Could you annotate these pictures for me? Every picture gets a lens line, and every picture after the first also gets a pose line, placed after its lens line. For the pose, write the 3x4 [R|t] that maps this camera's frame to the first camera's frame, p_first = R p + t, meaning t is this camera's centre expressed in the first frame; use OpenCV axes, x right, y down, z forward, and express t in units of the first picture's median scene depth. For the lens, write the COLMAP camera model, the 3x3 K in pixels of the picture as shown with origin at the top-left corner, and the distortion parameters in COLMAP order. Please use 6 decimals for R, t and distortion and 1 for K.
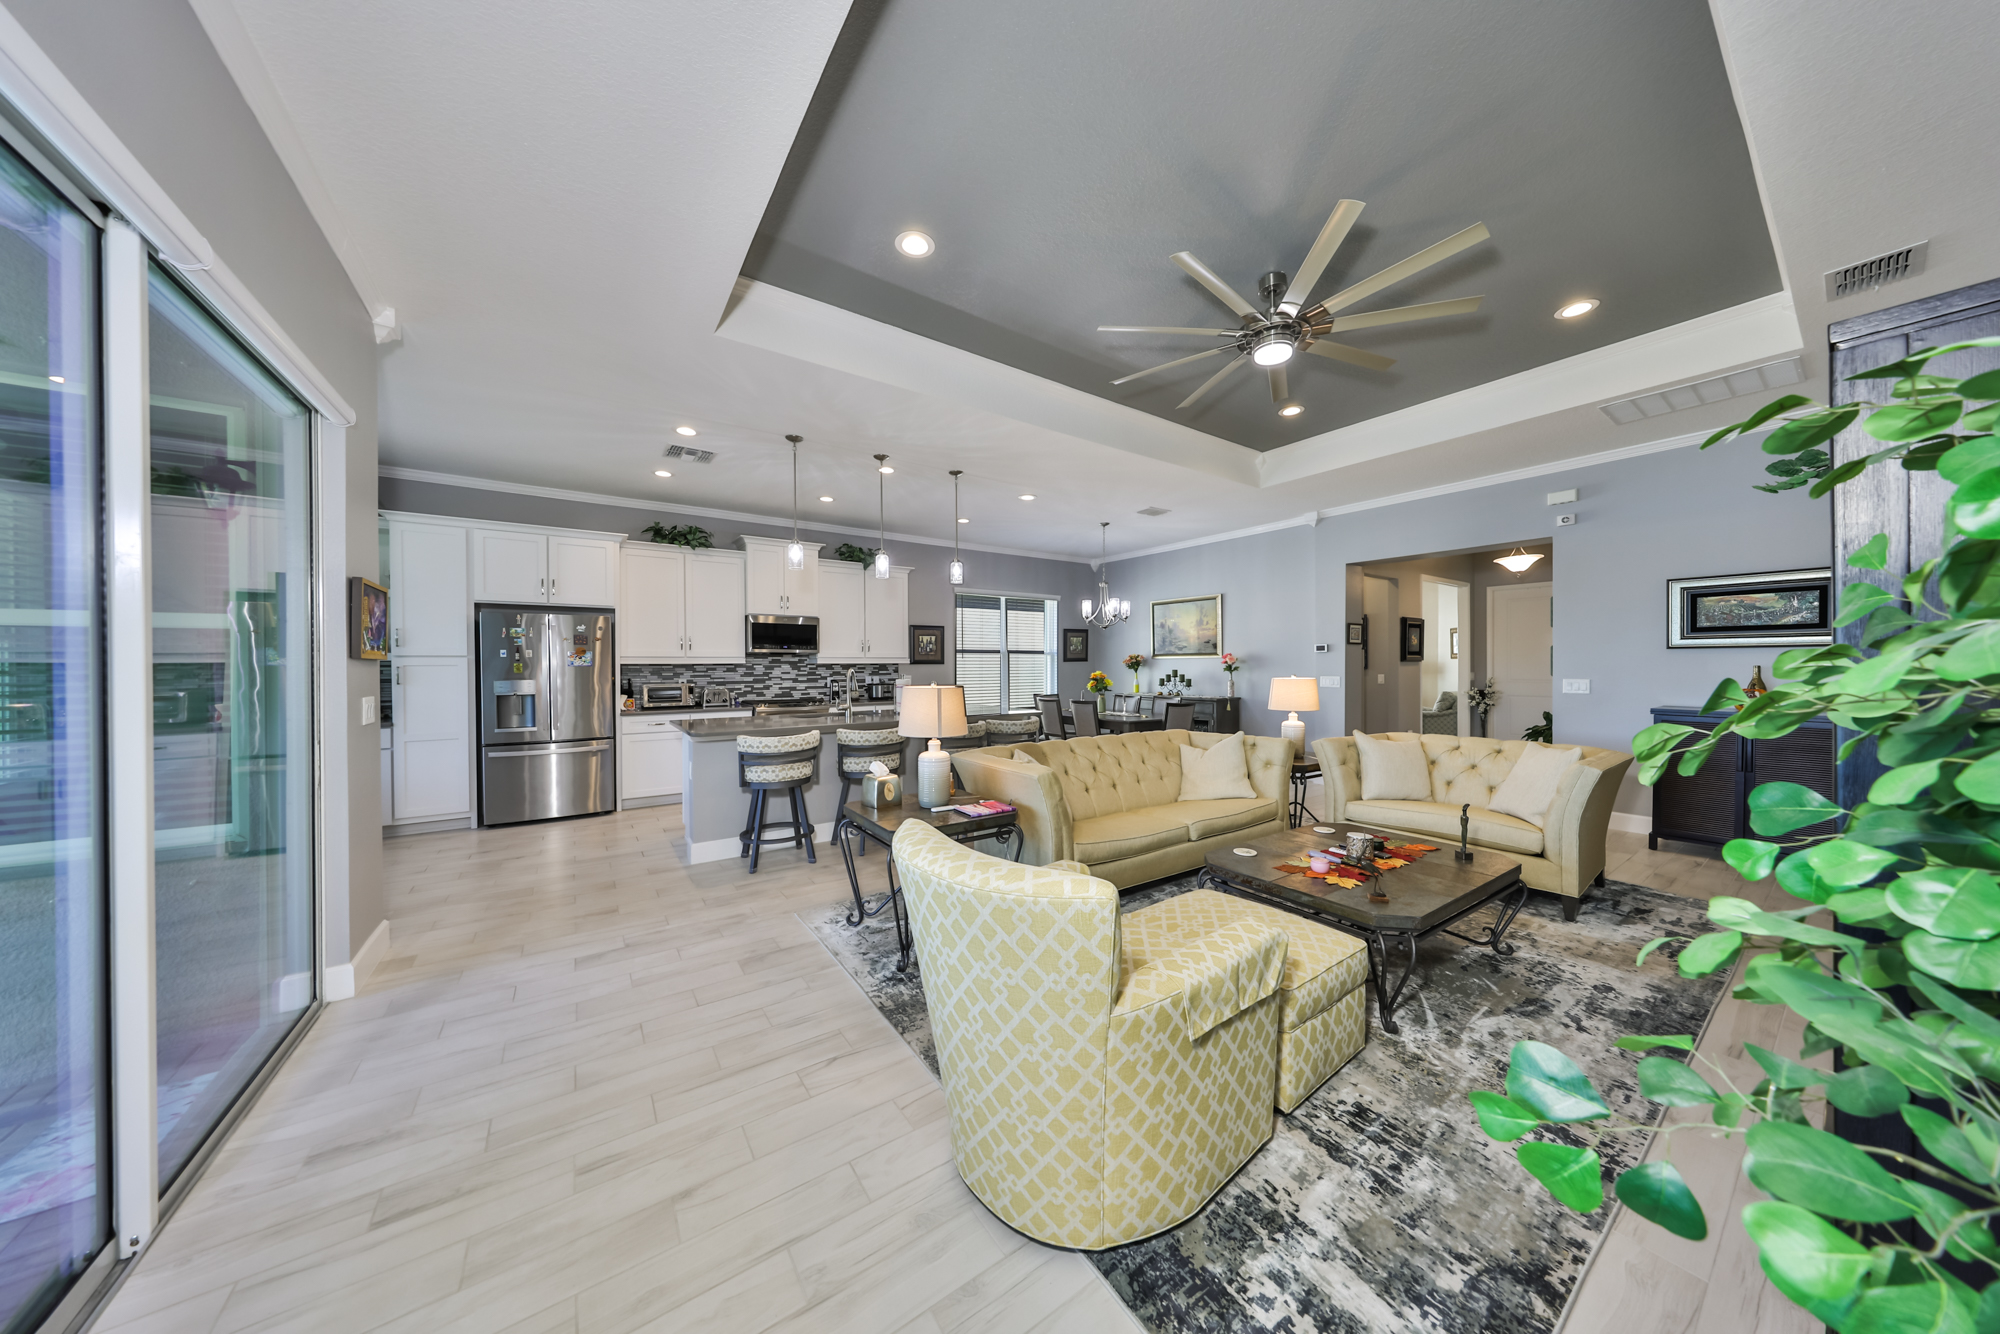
lens RADIAL K [[614.2, 0, 1008.1], [0, 614.2, 671.4], [0, 0, 1]] dist [0.002117, -0.000013]
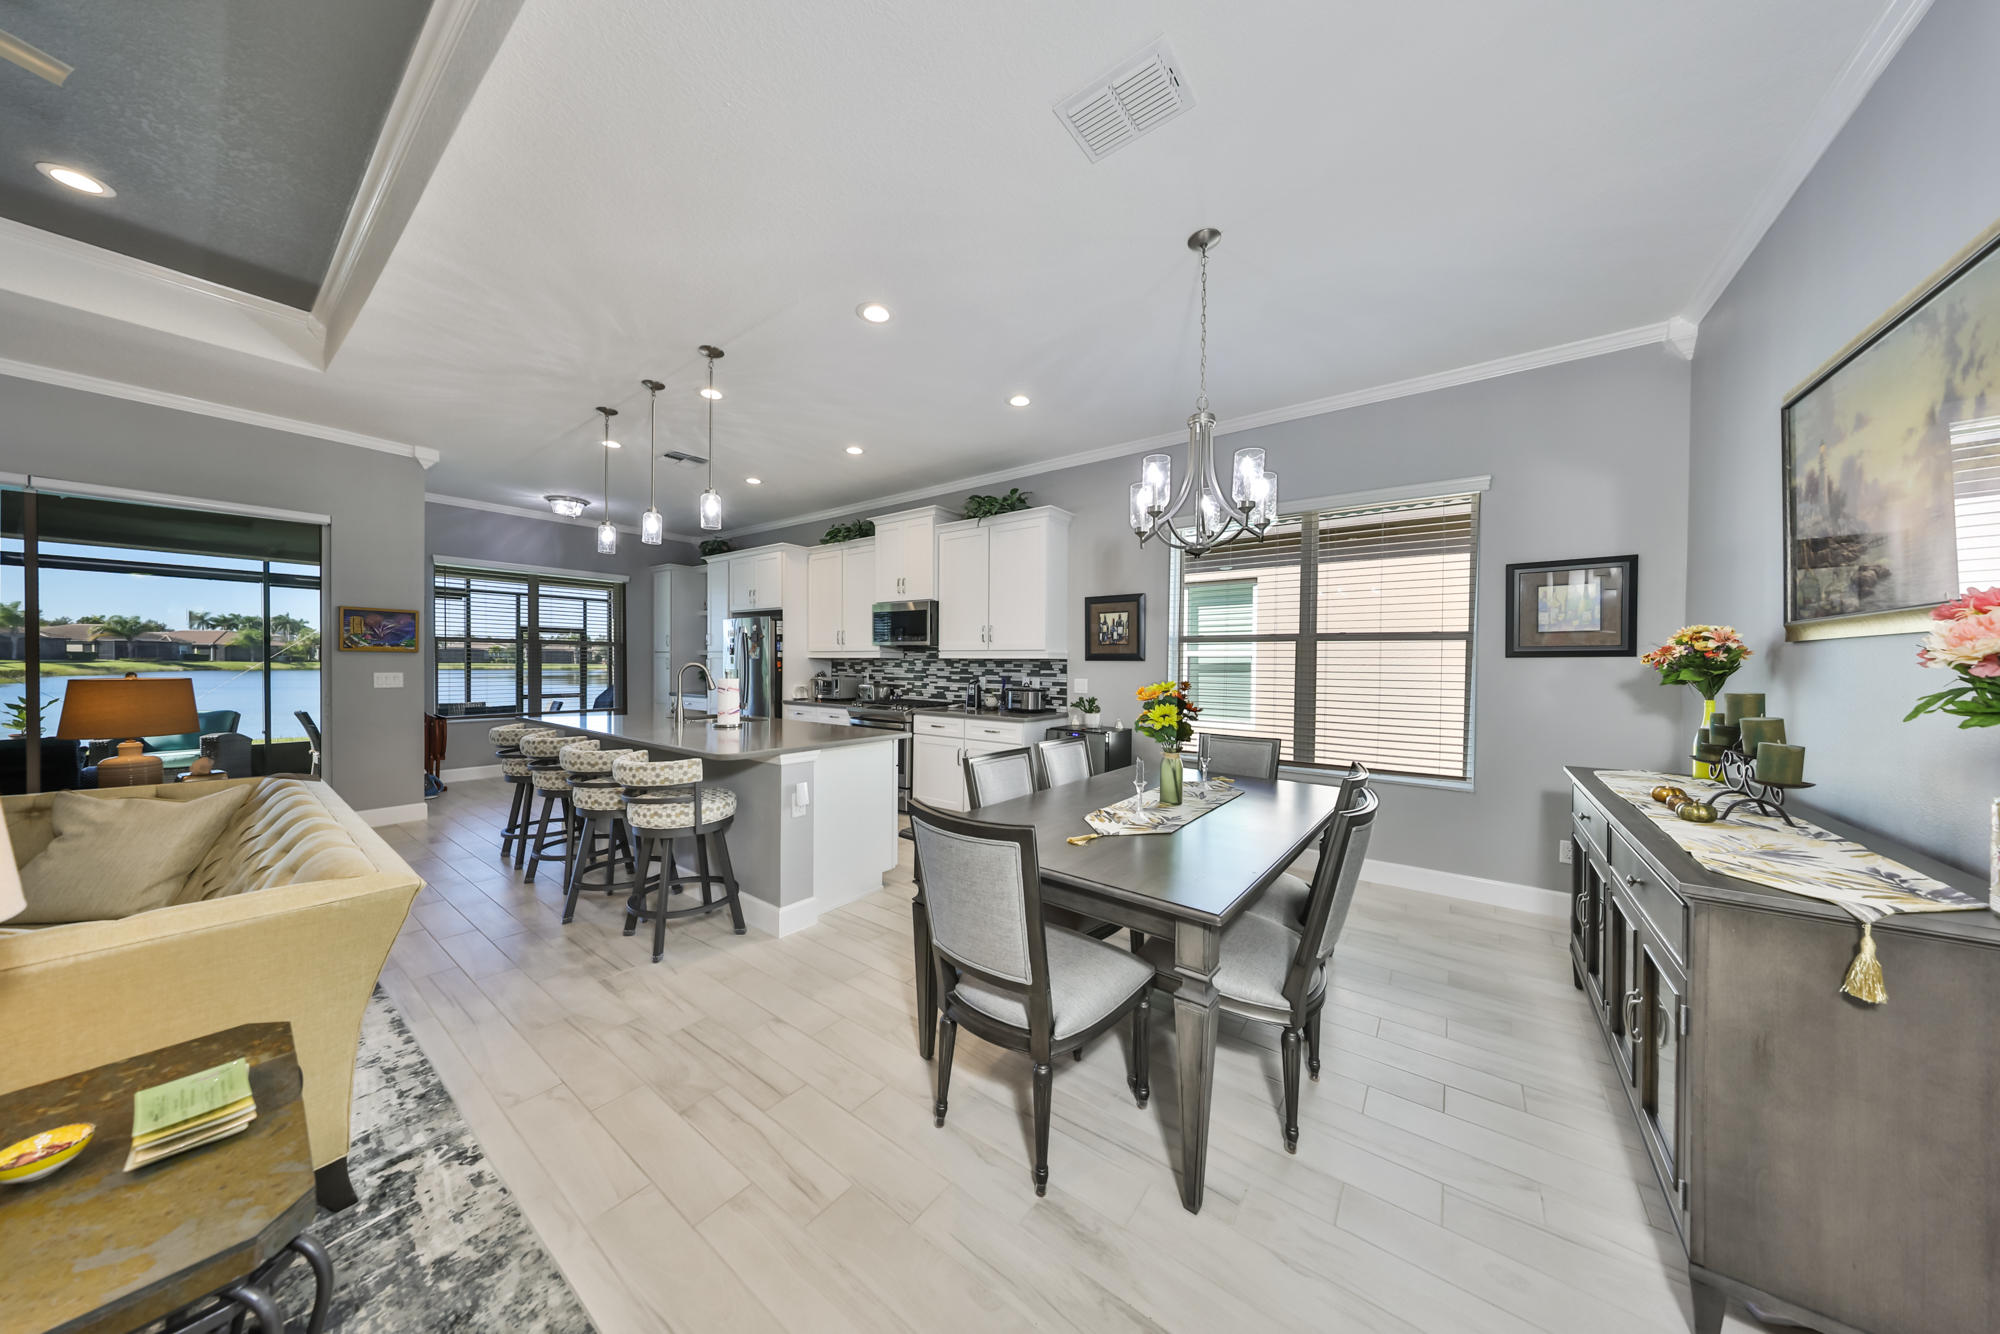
lens RADIAL K [[614.2, 0, 1001.2], [0, 614.2, 671.2], [0, 0, 1]] dist [0.002117, -0.000013]
pose [[0.314061, 0.024970, -0.949074, 0.474890], [-0.016955, 0.999642, 0.020690, -0.014649], [0.949251, 0.009594, 0.314372, 0.847309]]
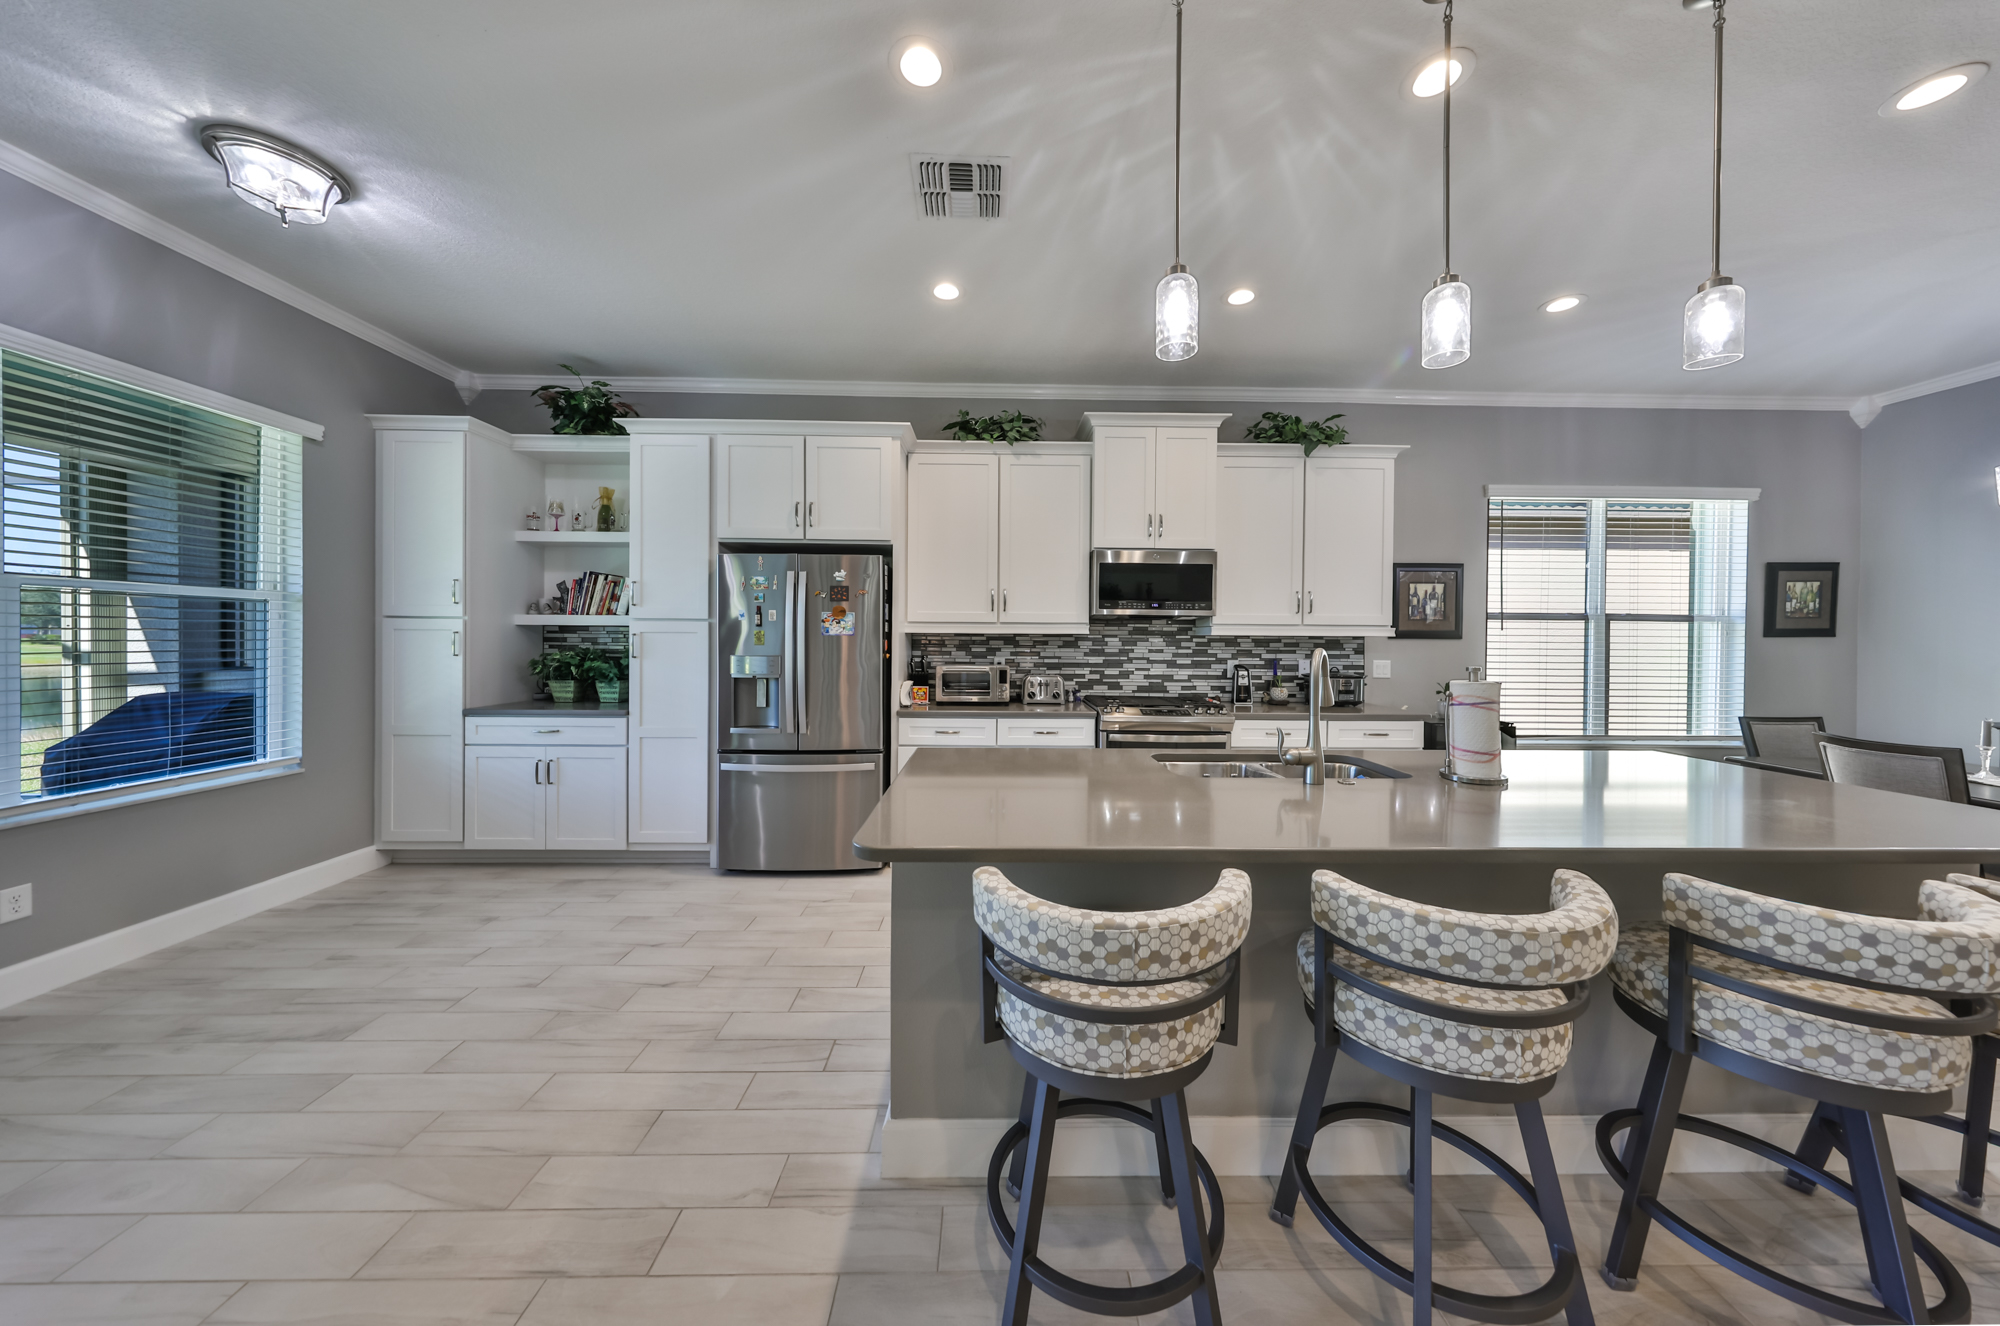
lens RADIAL K [[614.2, 0, 1005.2], [0, 614.2, 644.5], [0, 0, 1]] dist [0.002117, -0.000013]
pose [[0.824168, 0.017960, -0.566061, -0.154412], [-0.017683, 0.999826, 0.005976, -0.004848], [0.566069, 0.005084, 0.824342, 0.451291]]
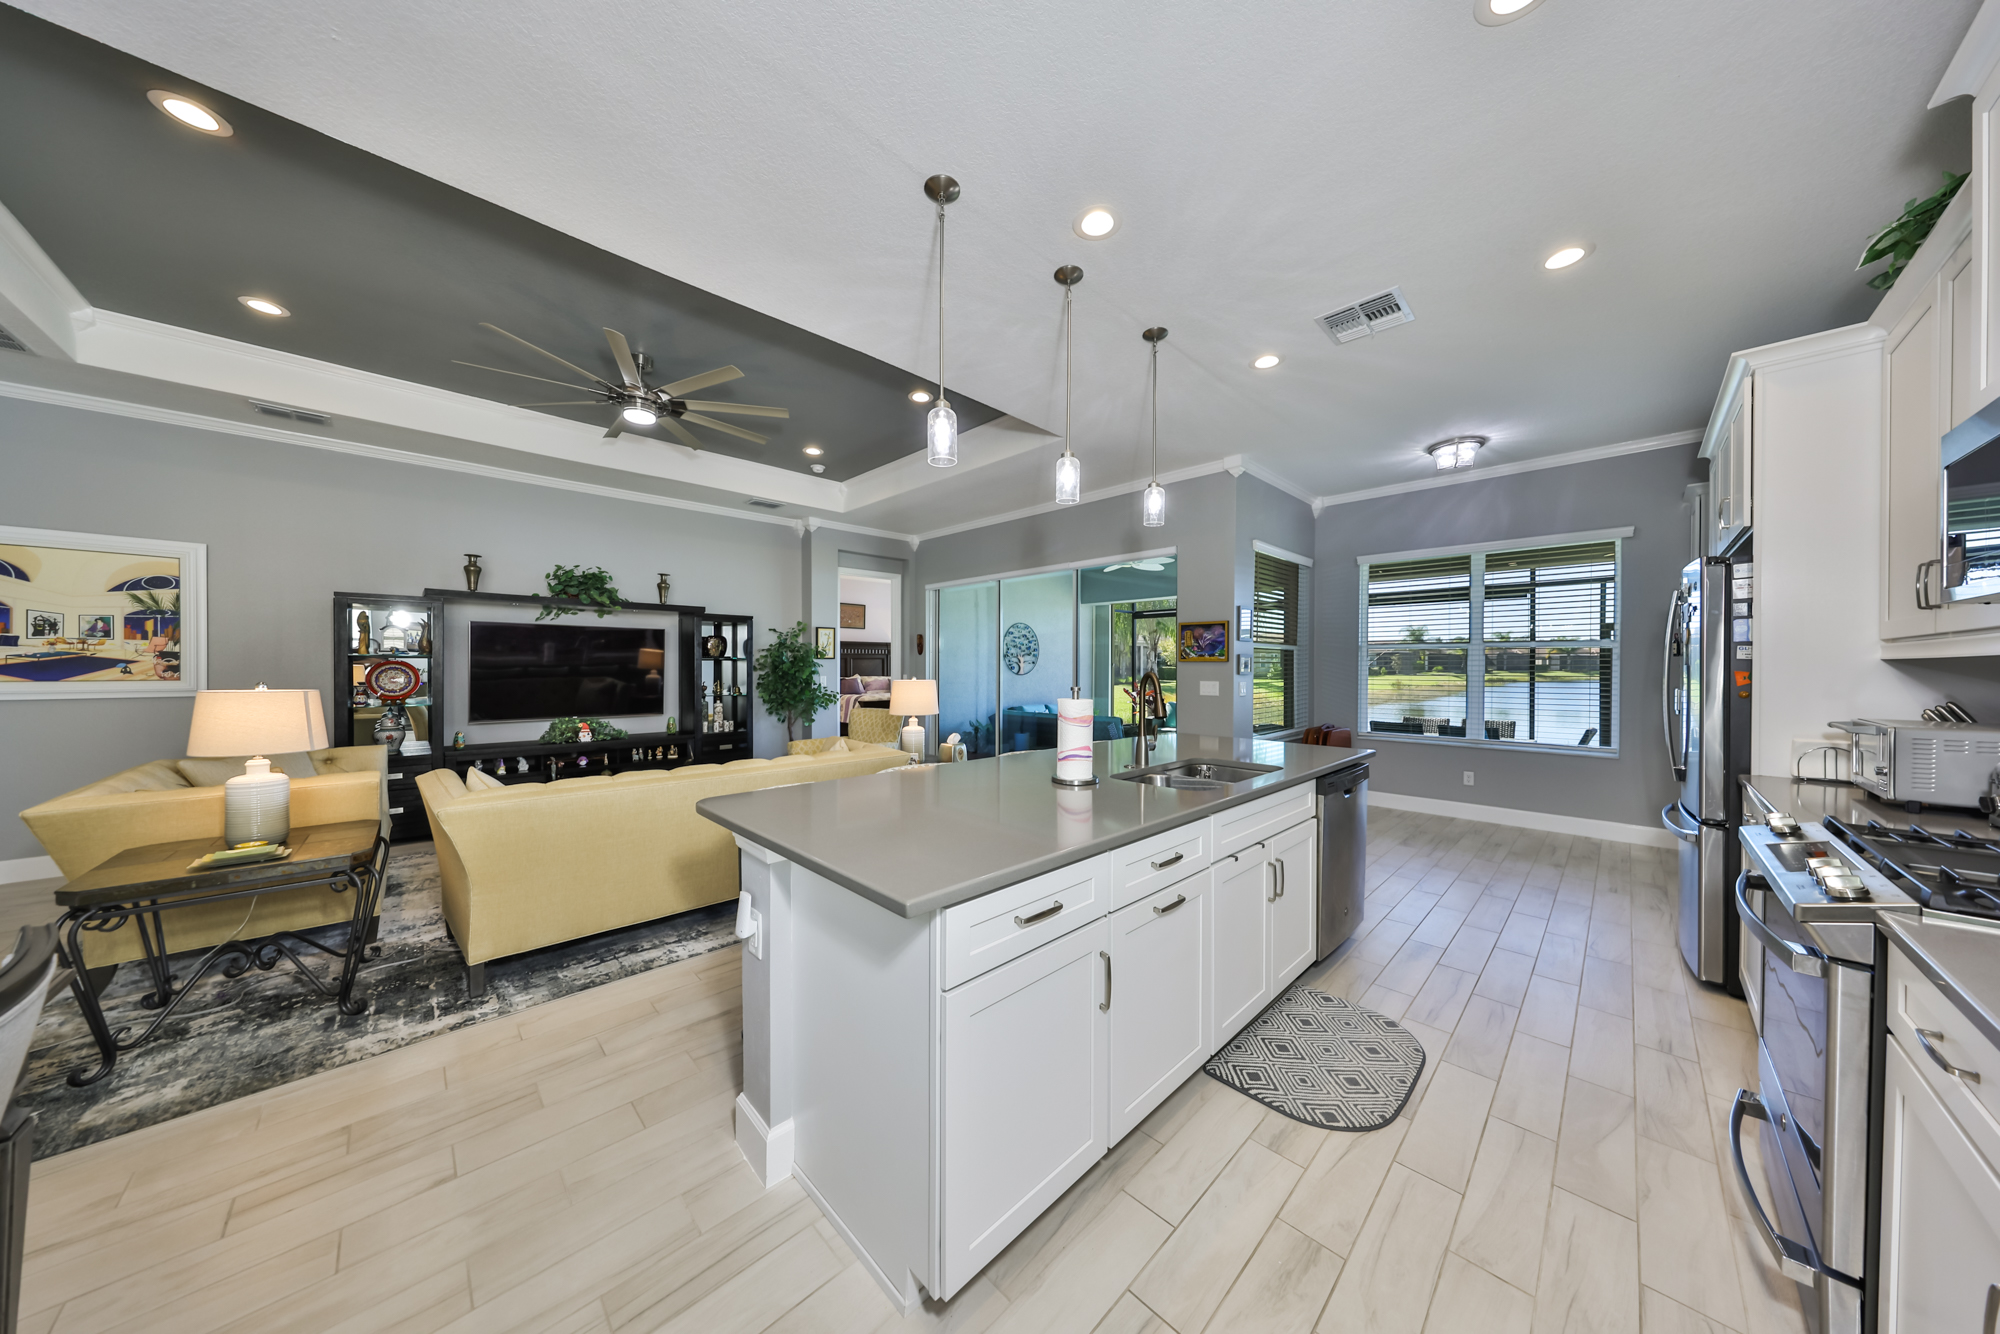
lens RADIAL K [[614.2, 0, 986.5], [0, 614.2, 671.6], [0, 0, 1]] dist [0.002117, -0.000013]
pose [[-0.985909, 0.008532, -0.167066, -0.027400], [0.005279, 0.999788, 0.019904, -0.013832], [0.167200, 0.018742, -0.985745, 1.093831]]
